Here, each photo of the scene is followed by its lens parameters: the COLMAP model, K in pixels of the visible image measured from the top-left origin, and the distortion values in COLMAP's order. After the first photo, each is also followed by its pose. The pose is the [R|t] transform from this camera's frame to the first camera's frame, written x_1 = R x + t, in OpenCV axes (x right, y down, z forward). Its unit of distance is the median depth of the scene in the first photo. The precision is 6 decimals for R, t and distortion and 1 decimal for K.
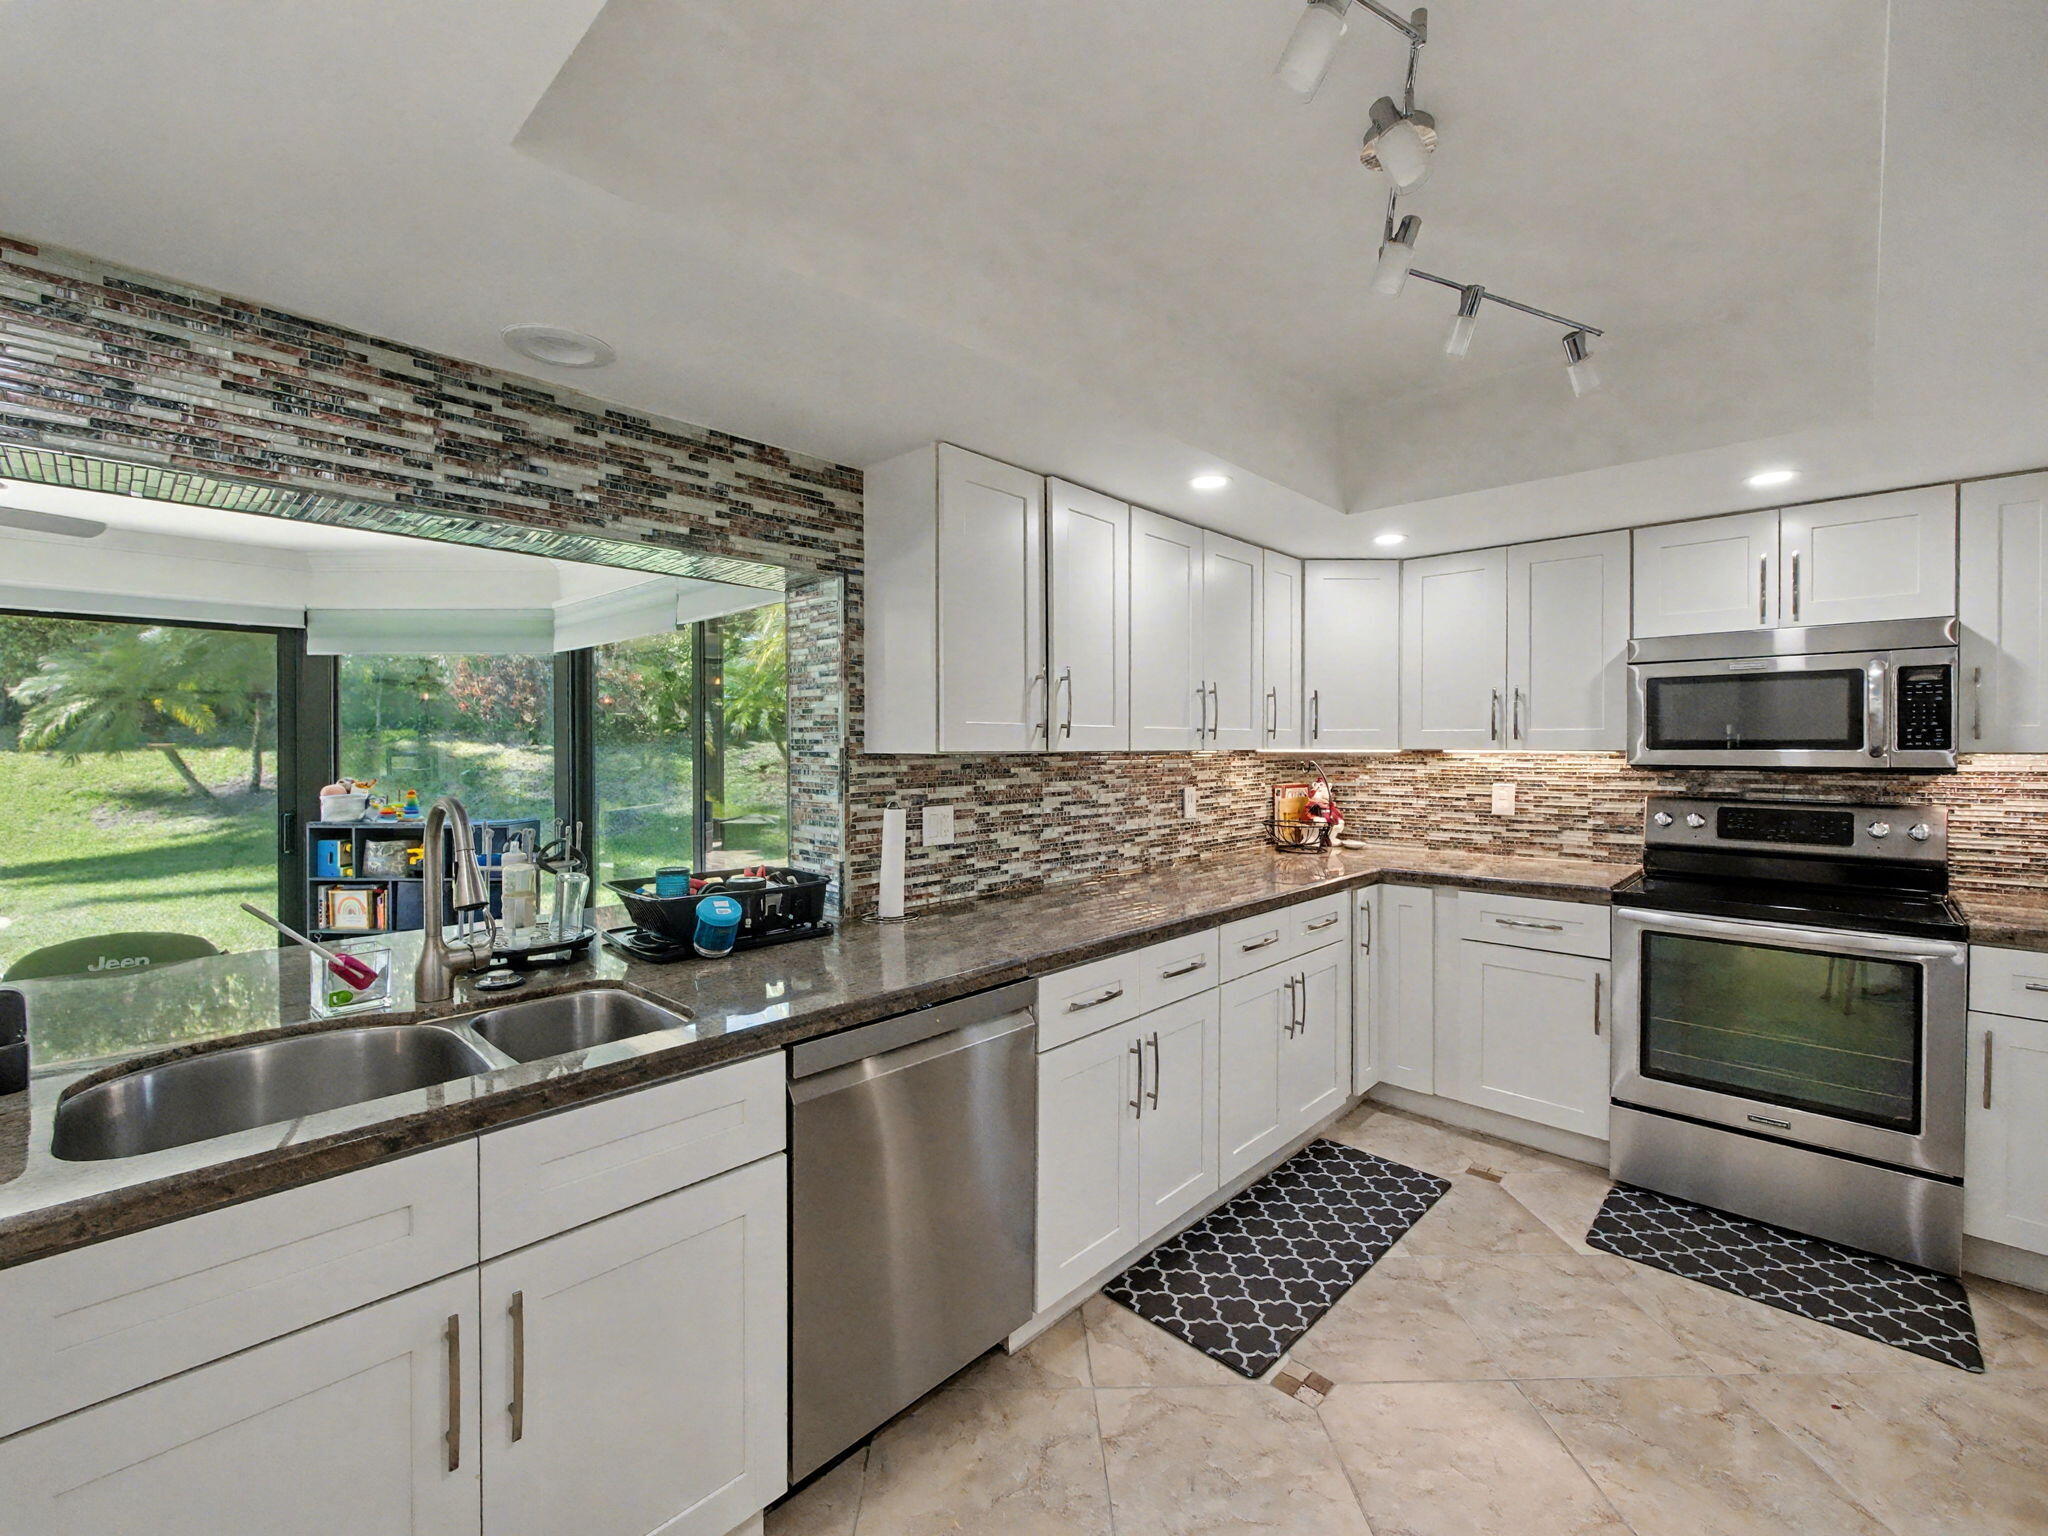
lens RADIAL K [[891.7, 0, 1027.1], [0, 891.7, 756.0], [0, 0, 1]] dist [0.000306, 0.000042]
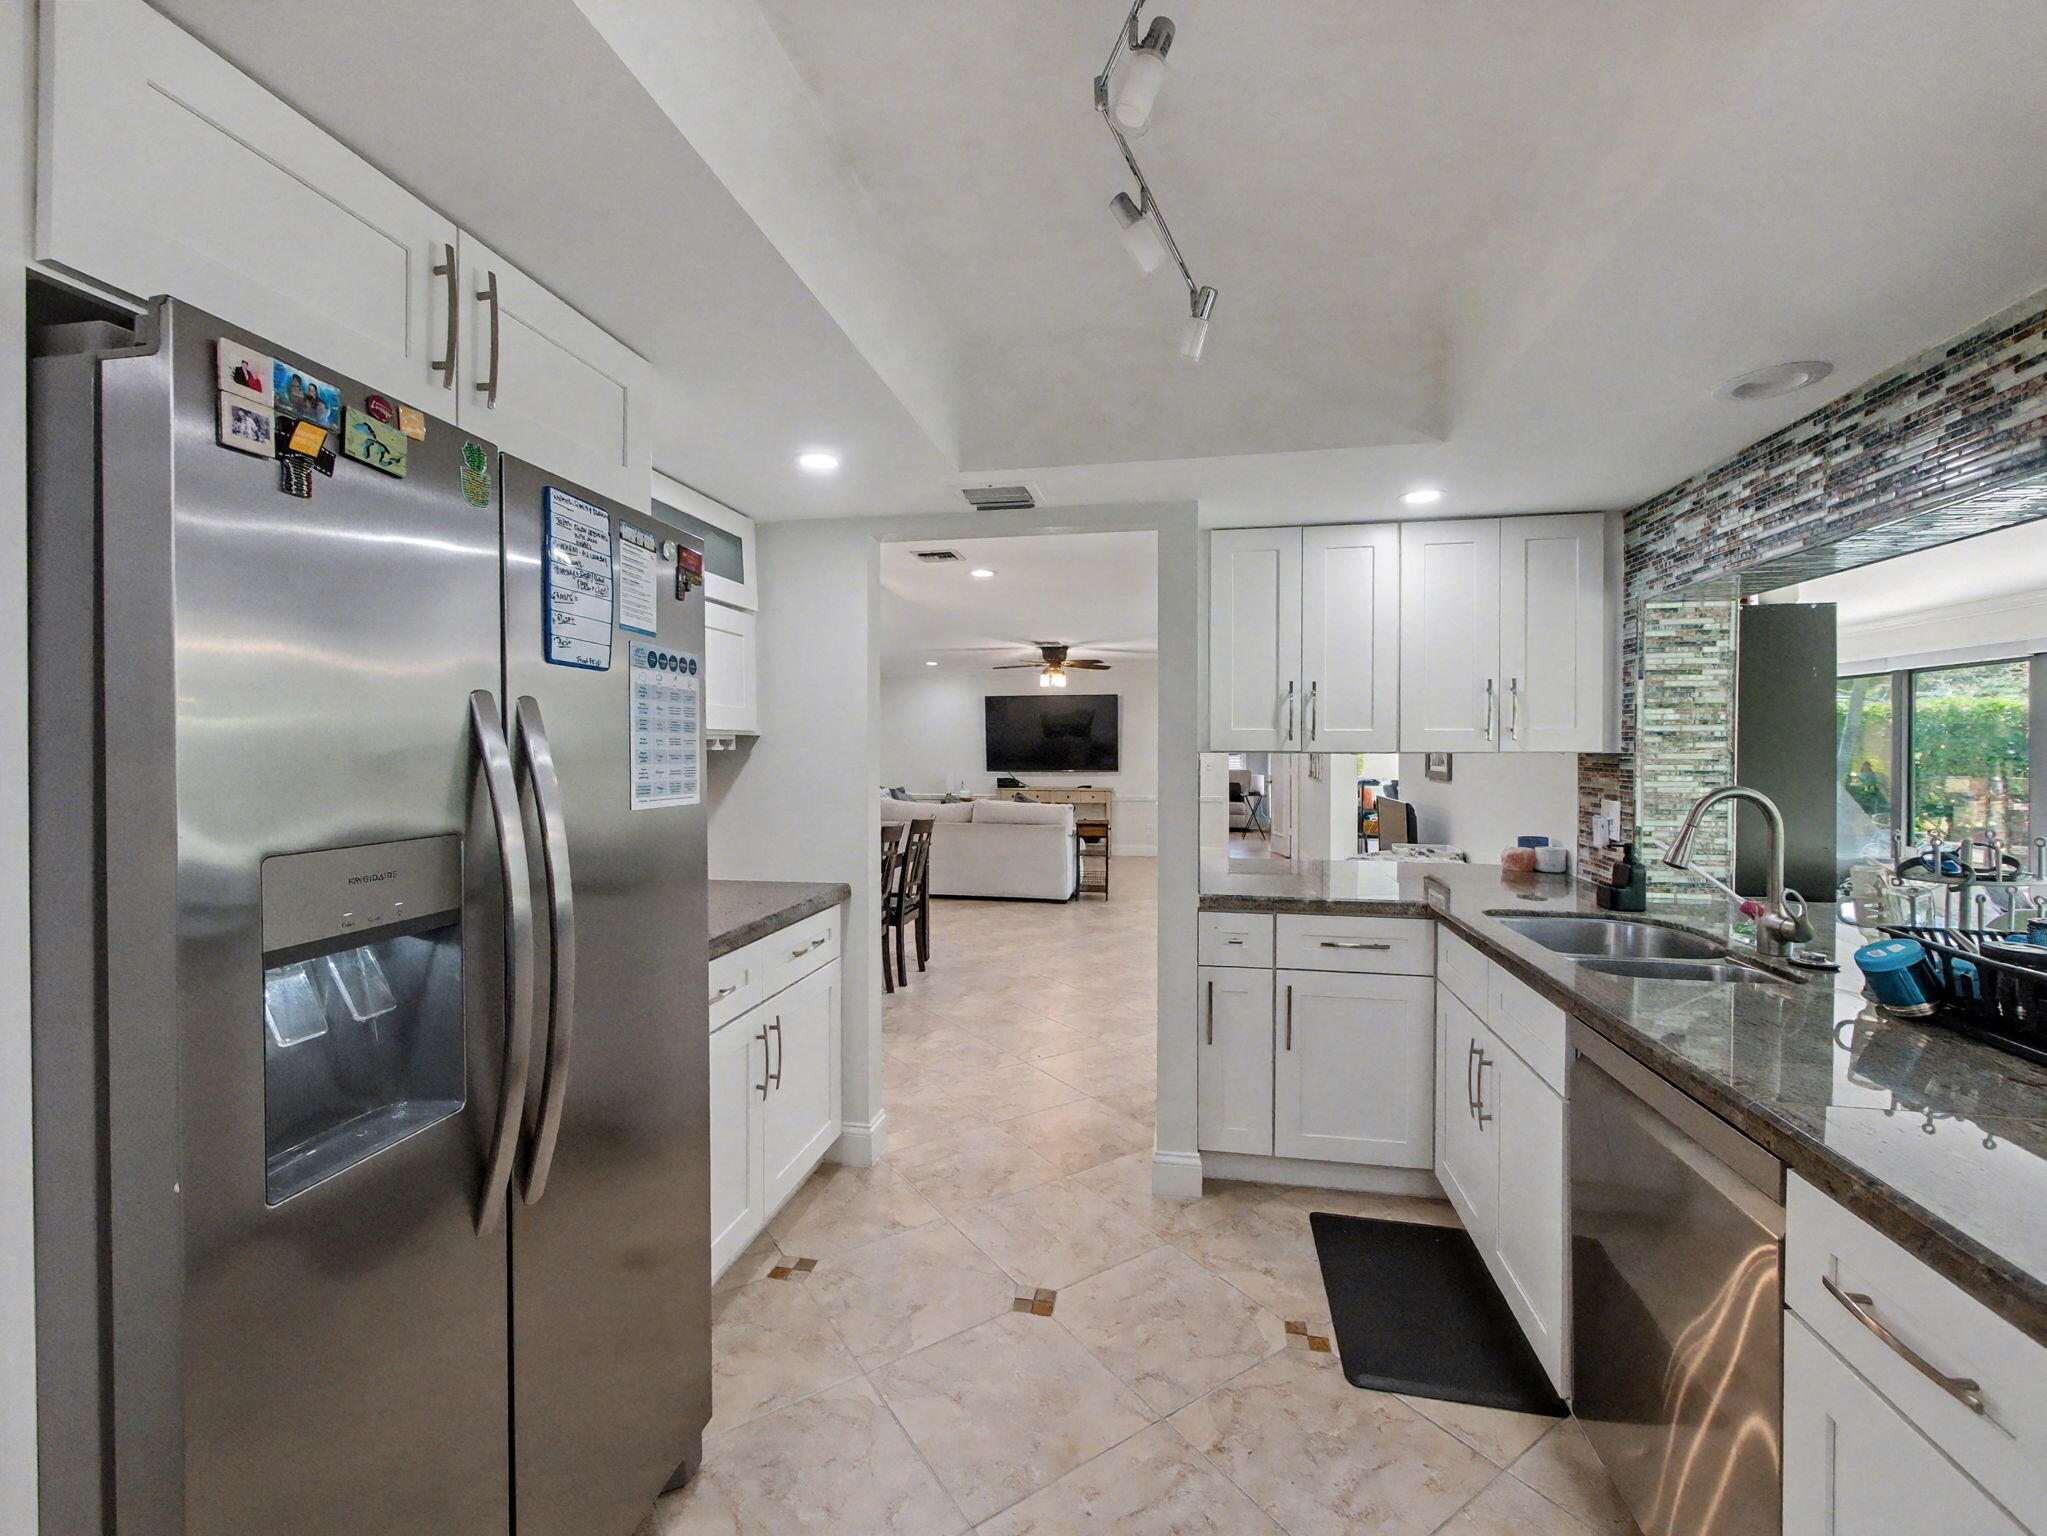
lens RADIAL K [[891.3, 0, 1021.4], [0, 891.3, 758.7], [0, 0, 1]] dist [0.000306, 0.000042]
pose [[-0.834009, -0.002197, -0.551746, 0.814802], [-0.015882, 0.999673, 0.020026, -0.004327], [0.551522, 0.025465, -0.833772, 1.376436]]
